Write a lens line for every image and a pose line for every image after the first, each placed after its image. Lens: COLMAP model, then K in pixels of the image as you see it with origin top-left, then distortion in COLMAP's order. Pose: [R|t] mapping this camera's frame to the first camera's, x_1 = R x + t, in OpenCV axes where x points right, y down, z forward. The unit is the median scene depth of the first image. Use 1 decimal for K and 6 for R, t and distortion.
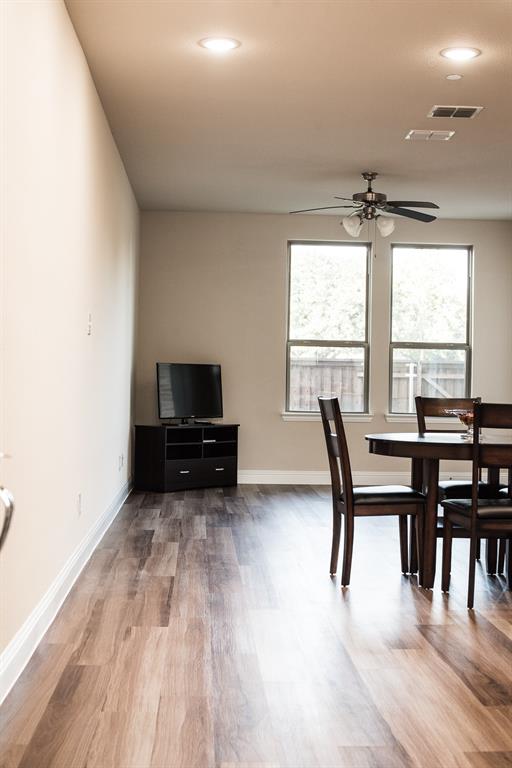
lens RADIAL K [[1089.5, 0, 256.0], [0, 1089.5, 384.0], [0, 0, 1]] dist [-0.112422, -0.023044]
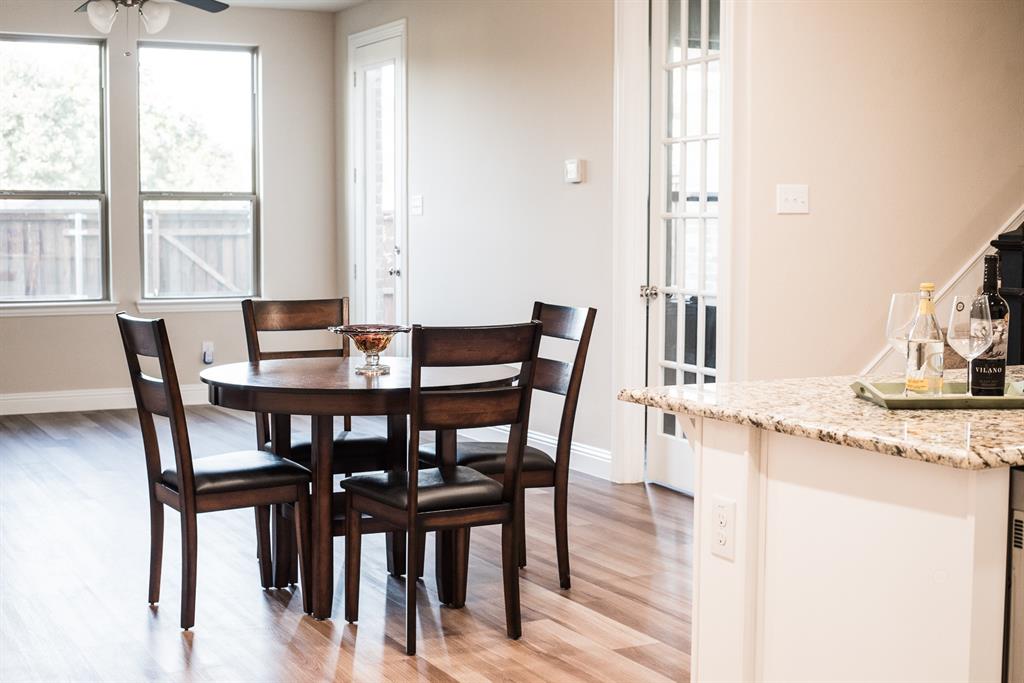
lens RADIAL K [[1452.6, 0, 512.0], [0, 1452.6, 341.5], [0, 0, 1]] dist [-0.112422, -0.023044]
pose [[0.906465, -0.050179, 0.419289, -0.052874], [0.014606, 0.996046, 0.087625, -0.026188], [-0.422028, -0.073305, 0.903614, 0.134496]]
